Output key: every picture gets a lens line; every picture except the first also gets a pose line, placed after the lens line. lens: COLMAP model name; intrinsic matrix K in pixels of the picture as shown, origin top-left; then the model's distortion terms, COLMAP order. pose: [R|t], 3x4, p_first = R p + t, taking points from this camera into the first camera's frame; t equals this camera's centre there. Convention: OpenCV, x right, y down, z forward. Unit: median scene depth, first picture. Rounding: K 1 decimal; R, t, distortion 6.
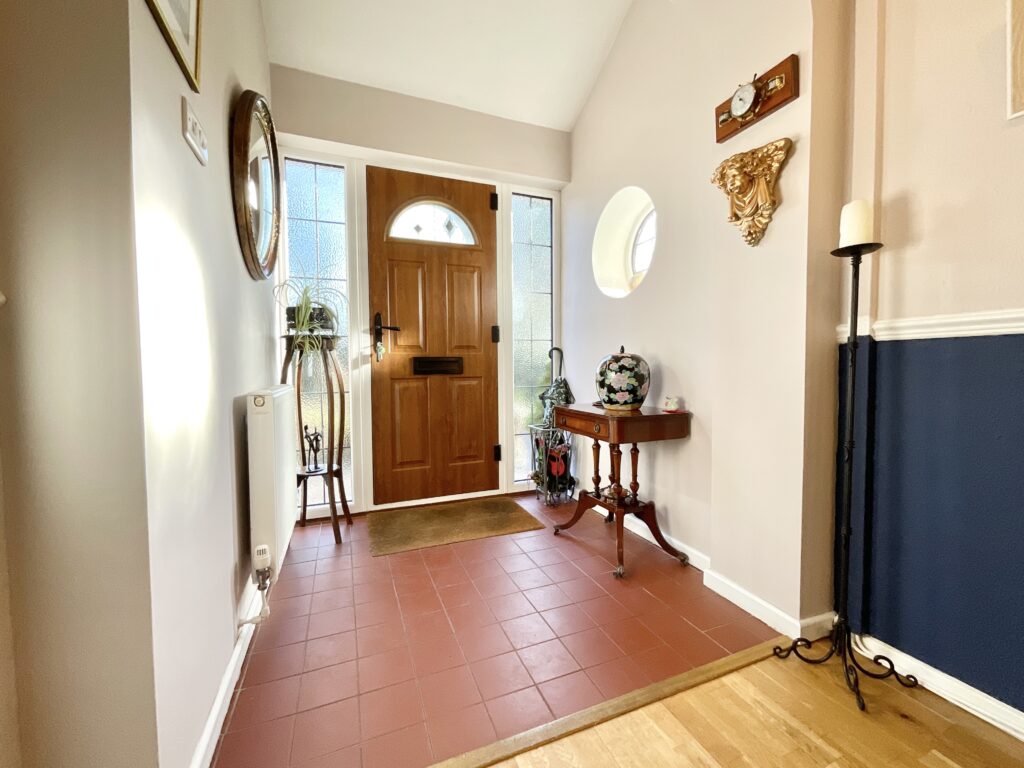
lens RADIAL K [[426.1, 0, 517.7], [0, 426.1, 381.6], [0, 0, 1]] dist [-0.003005, 0.000343]
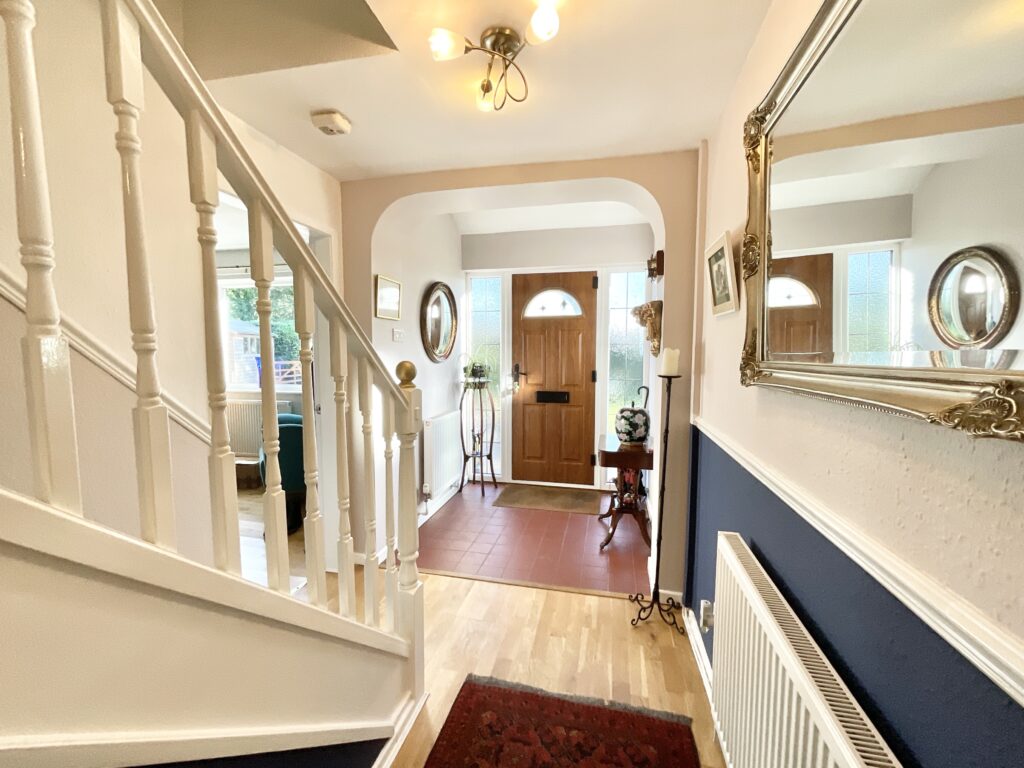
lens RADIAL K [[426.1, 0, 505.9], [0, 426.1, 385.1], [0, 0, 1]] dist [-0.003005, 0.000343]
pose [[0.813535, 0.052548, -0.579136, 0.576523], [-0.030724, 0.998402, 0.047431, -0.152785], [0.580703, -0.020793, 0.813850, -0.349567]]
